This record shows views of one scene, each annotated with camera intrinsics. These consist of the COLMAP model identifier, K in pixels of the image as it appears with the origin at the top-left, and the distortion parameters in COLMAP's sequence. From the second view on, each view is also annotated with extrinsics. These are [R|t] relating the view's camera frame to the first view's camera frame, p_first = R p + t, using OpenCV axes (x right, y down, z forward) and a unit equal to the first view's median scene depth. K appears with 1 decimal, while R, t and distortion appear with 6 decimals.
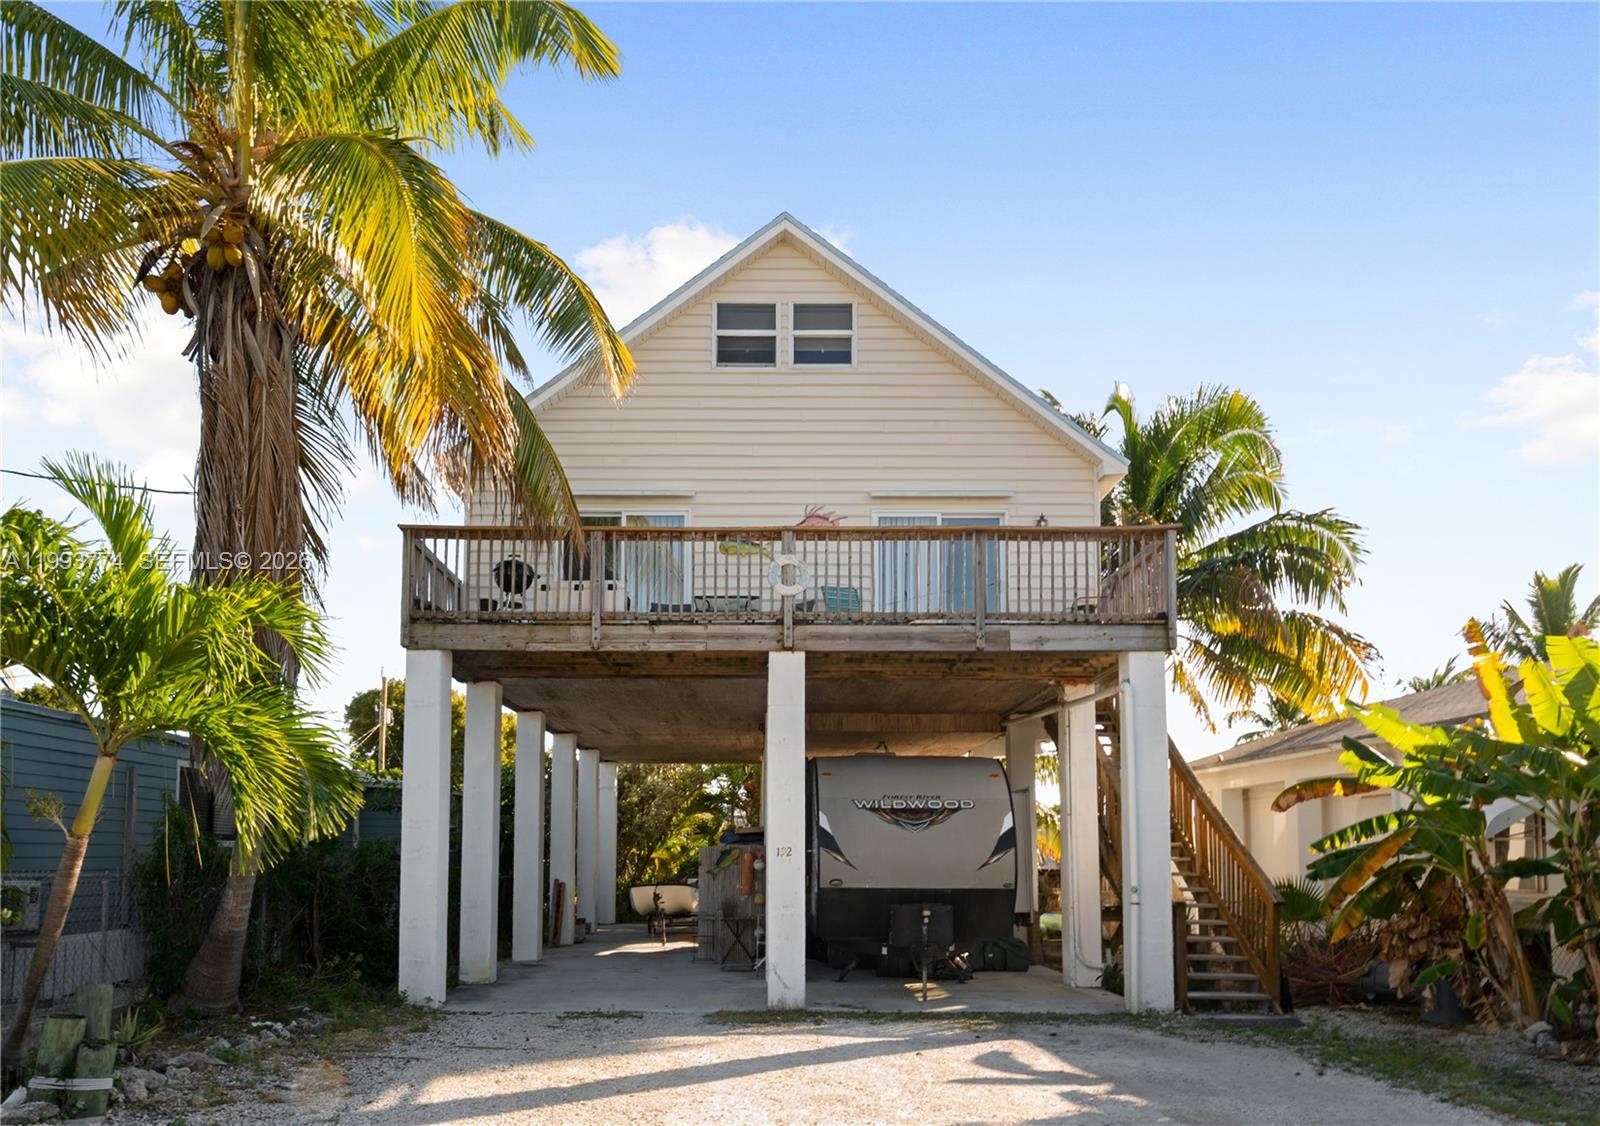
lens RADIAL K [[953.2, 0, 799.5], [0, 953.2, 564.6], [0, 0, 1]] dist [0.009525, 0.000459]
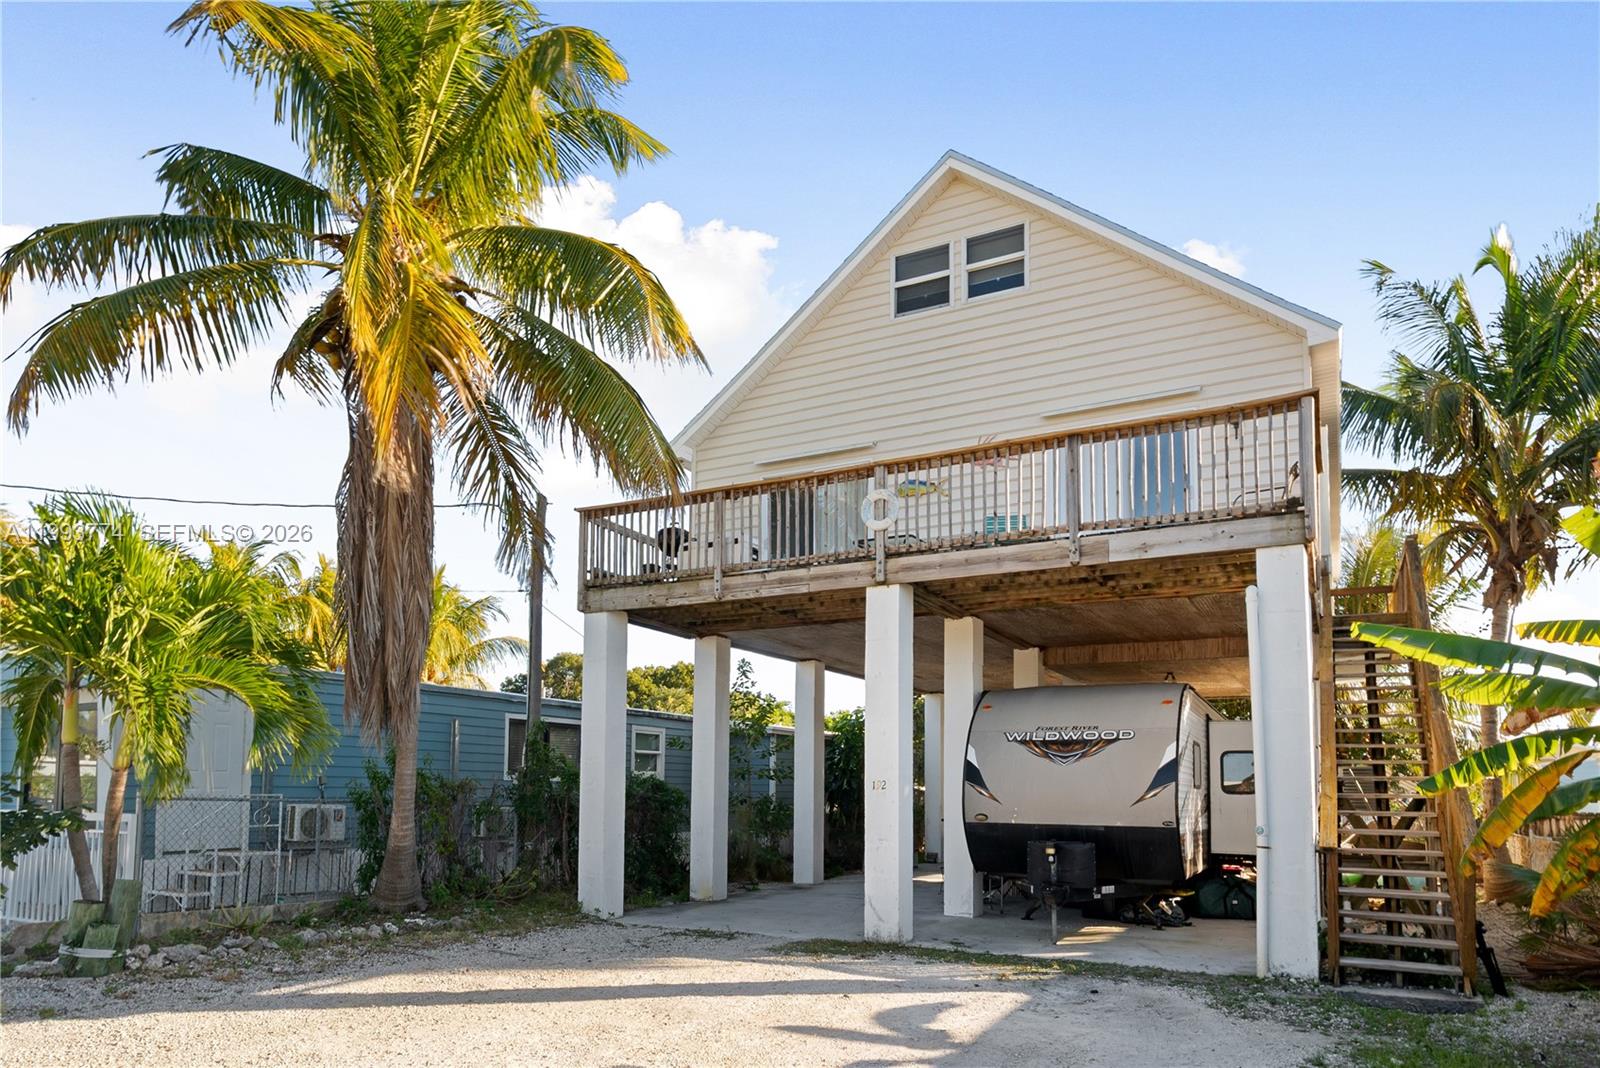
lens RADIAL K [[886.2, 0, 800.3], [0, 886.2, 532.5], [0, 0, 1]] dist [0.007504, 0.002099]
pose [[0.903837, -0.115562, -0.411975, 0.277223], [0.120383, 0.992624, -0.014327, 0.035614], [0.410592, -0.036646, 0.911083, 0.109957]]
